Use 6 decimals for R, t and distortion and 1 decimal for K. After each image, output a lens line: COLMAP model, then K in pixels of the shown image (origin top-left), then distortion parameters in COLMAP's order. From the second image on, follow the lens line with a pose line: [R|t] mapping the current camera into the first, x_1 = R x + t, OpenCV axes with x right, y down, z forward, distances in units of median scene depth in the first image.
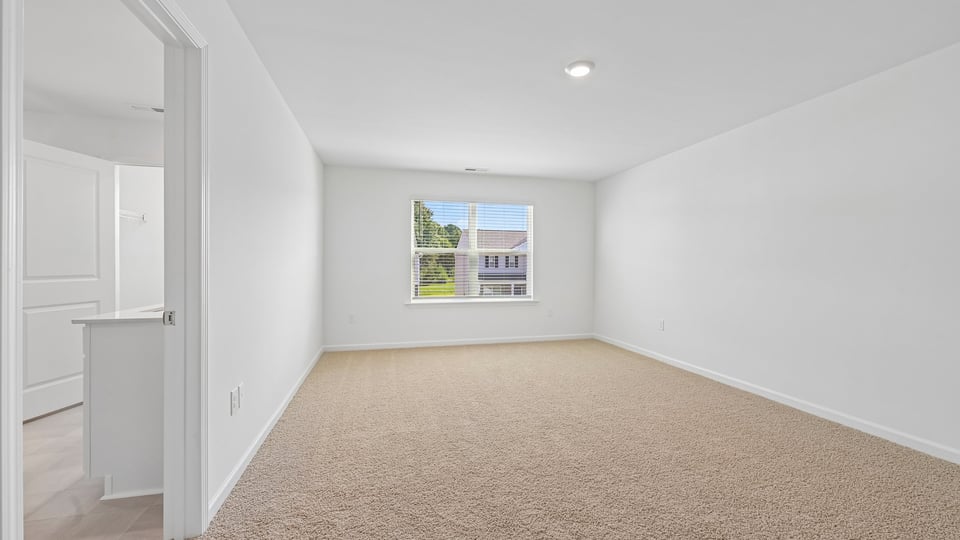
lens RADIAL K [[397.6, 0, 480.0], [0, 397.6, 270.0], [0, 0, 1]] dist [0.026963, -0.008734]
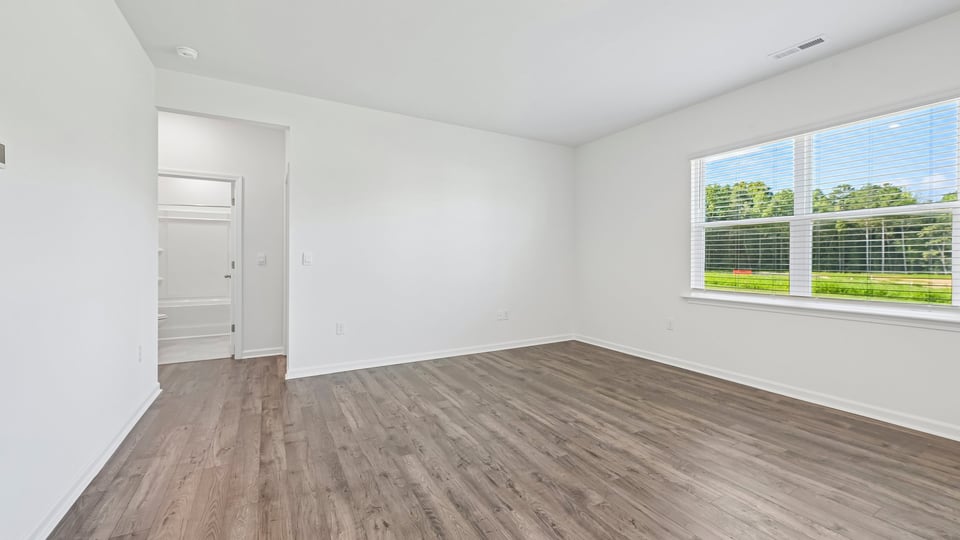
lens RADIAL K [[391.8, 0, 485.7], [0, 391.8, 255.4], [0, 0, 1]] dist [0.020390, -0.008496]
pose [[0.255738, -0.010407, -0.966690, 0.419738], [0.001317, 0.999945, -0.010416, 0.011749], [0.966745, 0.001391, 0.255738, 0.404892]]
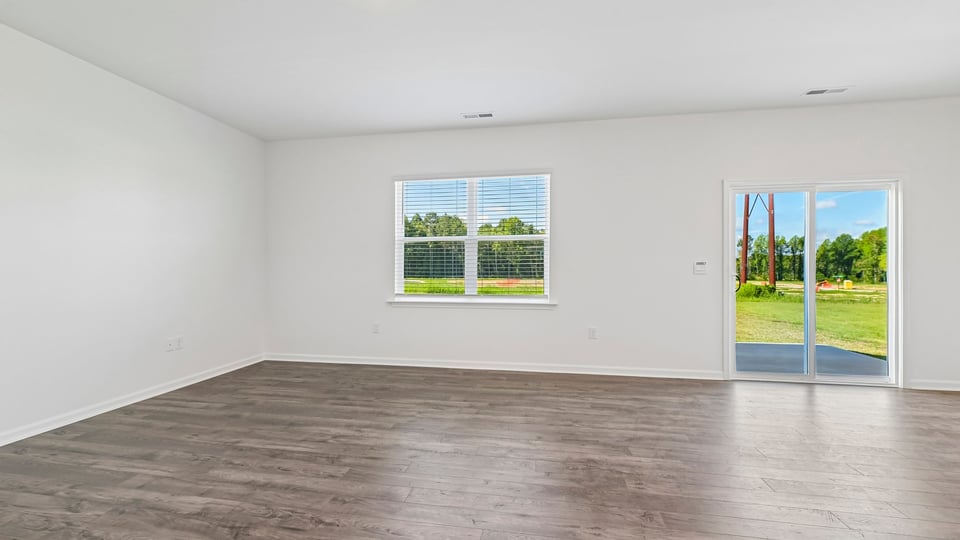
lens RADIAL K [[397.6, 0, 480.0], [0, 397.6, 270.0], [0, 0, 1]] dist [0.026963, -0.008734]
pose [[0.908468, -0.001749, -0.417951, 0.330386], [0.004194, 0.999979, 0.004931, 0.011968], [0.417934, -0.006233, 0.908456, 0.275529]]
